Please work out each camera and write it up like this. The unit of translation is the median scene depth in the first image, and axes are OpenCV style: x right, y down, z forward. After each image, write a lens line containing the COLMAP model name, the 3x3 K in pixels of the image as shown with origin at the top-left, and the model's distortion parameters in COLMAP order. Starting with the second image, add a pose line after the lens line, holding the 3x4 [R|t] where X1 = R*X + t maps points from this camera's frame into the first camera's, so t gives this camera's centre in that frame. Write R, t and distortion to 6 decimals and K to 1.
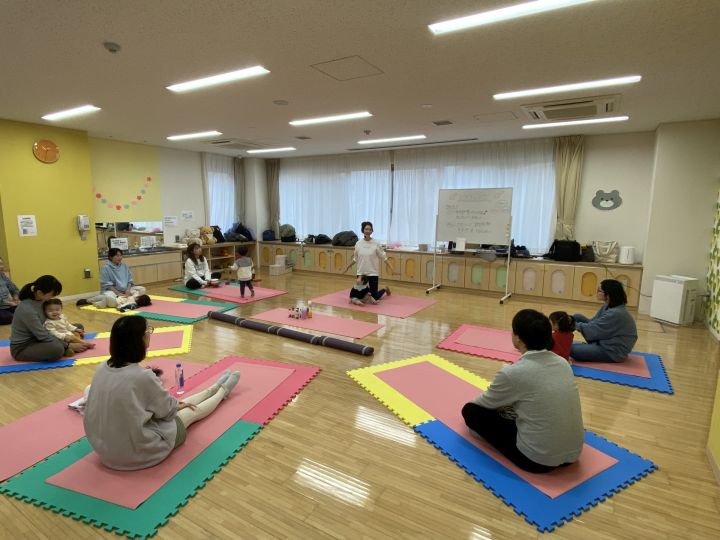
lens RADIAL K [[405.1, 0, 353.0], [0, 405.1, 273.1], [0, 0, 1]] dist [0.009150, -0.004923]
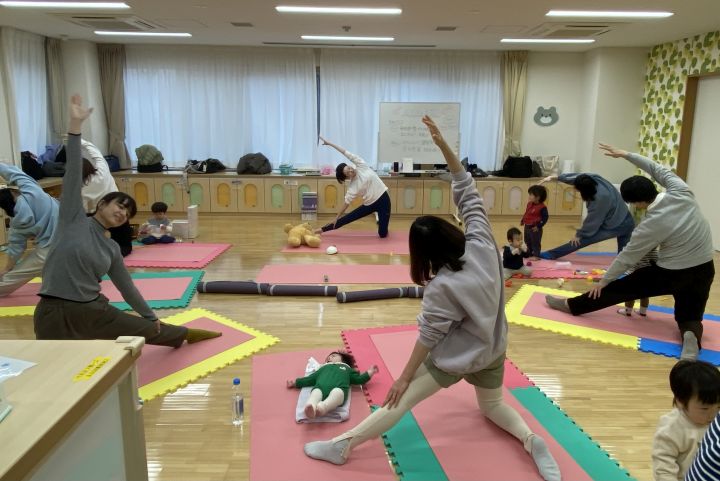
lens RADIAL K [[520.3, 0, 374.8], [0, 520.3, 214.9], [0, 0, 1]] dist [0.048690, -0.054633]
pose [[0.841060, -0.095856, 0.532381, -0.446248], [0.080056, 0.995394, 0.052749, -0.032471], [-0.534985, -0.001745, 0.844860, 0.099487]]
